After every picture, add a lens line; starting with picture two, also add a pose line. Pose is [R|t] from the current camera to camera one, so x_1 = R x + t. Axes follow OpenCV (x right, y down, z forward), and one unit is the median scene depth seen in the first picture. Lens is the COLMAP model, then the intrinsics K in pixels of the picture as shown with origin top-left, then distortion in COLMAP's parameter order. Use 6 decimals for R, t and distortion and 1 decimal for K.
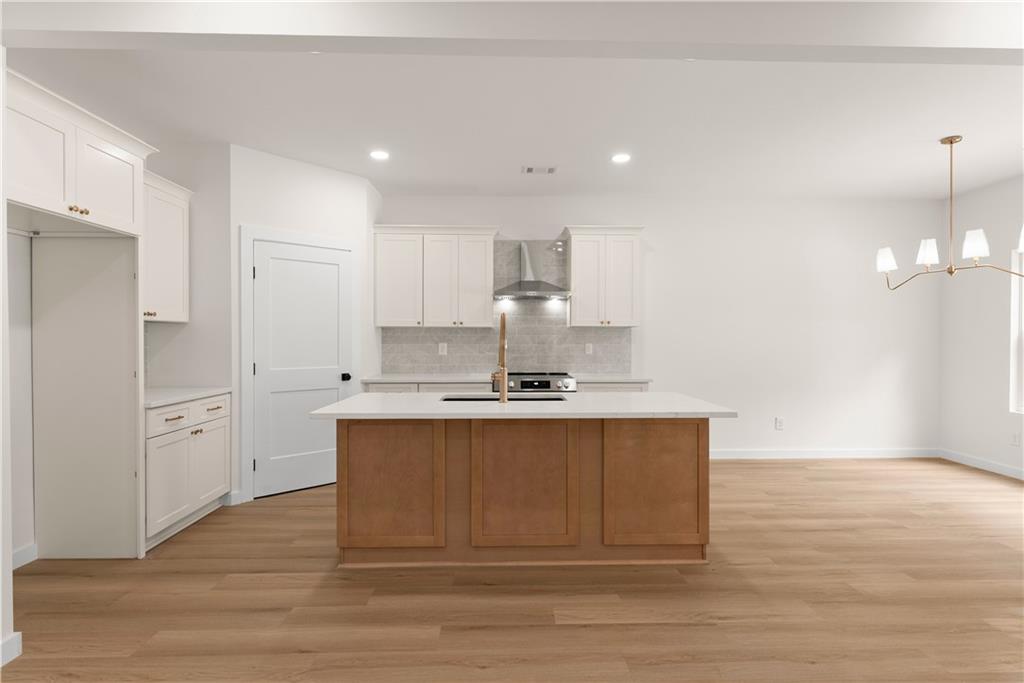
lens RADIAL K [[517.2, 0, 510.2], [0, 517.2, 339.0], [0, 0, 1]] dist [-0.000708, -0.000249]
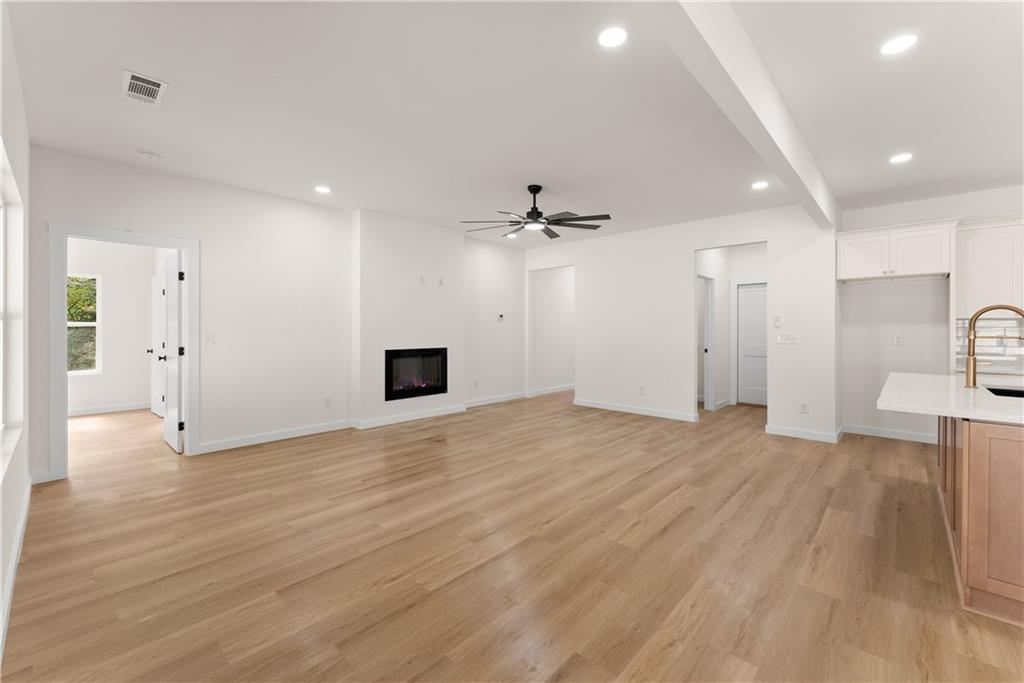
lens RADIAL K [[419.3, 0, 515.5], [0, 419.3, 331.8], [0, 0, 1]] dist [-0.000057, 0.000016]
pose [[-0.701083, 0.000793, -0.713079, 0.898314], [-0.005817, 0.999960, 0.006831, 0.002300], [0.713056, 0.008937, -0.701050, 0.644407]]
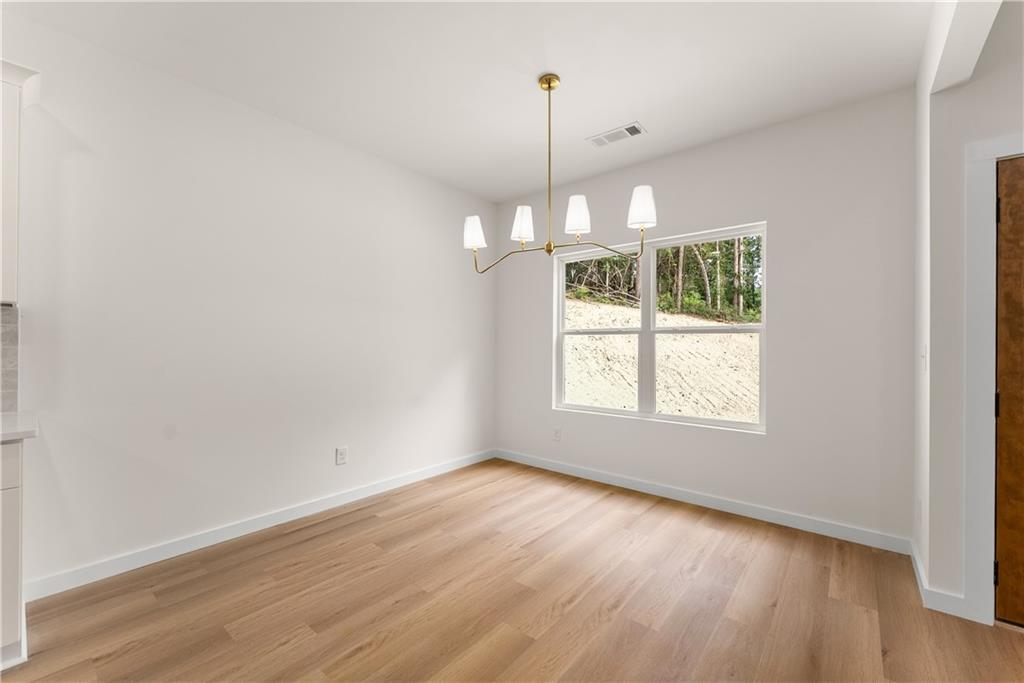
lens RADIAL K [[417.8, 0, 512.0], [0, 417.8, 341.5], [0, 0, 1]] dist [-0.000261, 0.000182]
pose [[0.656657, 0.008397, 0.754143, 0.299088], [-0.001529, 0.999951, -0.009803, 0.012701], [-0.754188, 0.005284, 0.656638, 0.553245]]
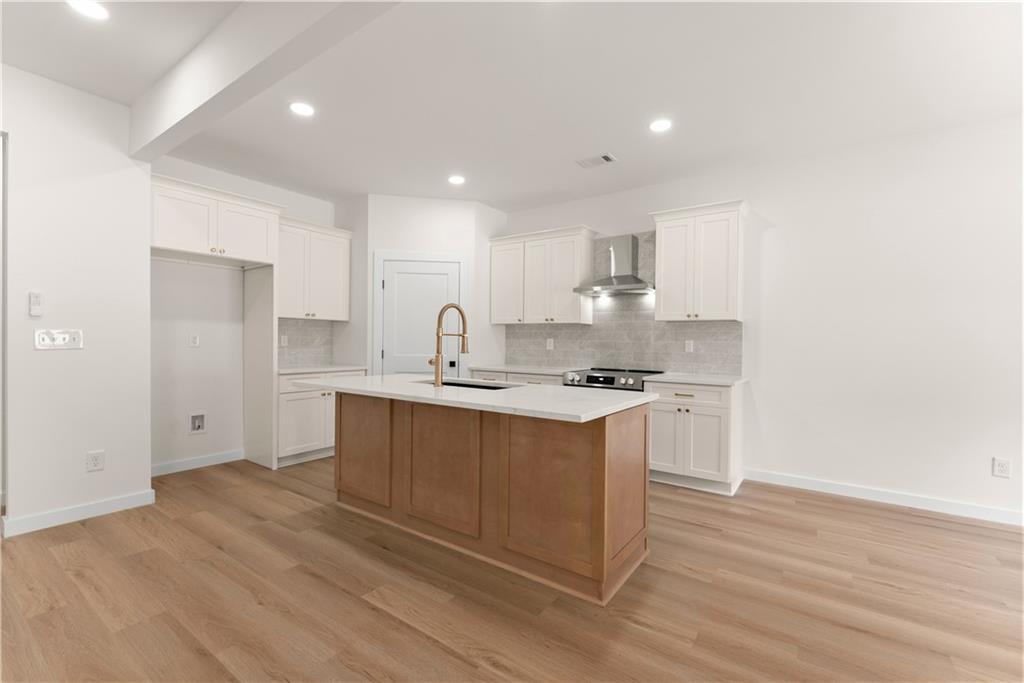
lens RADIAL K [[440.1, 0, 512.0], [0, 440.1, 341.5], [0, 0, 1]] dist [0.000202, 0.000132]
pose [[0.801187, 0.009202, -0.598343, 0.451925], [-0.012876, 0.999915, -0.001863, 0.020505], [0.598275, 0.009197, 0.801238, 0.249848]]
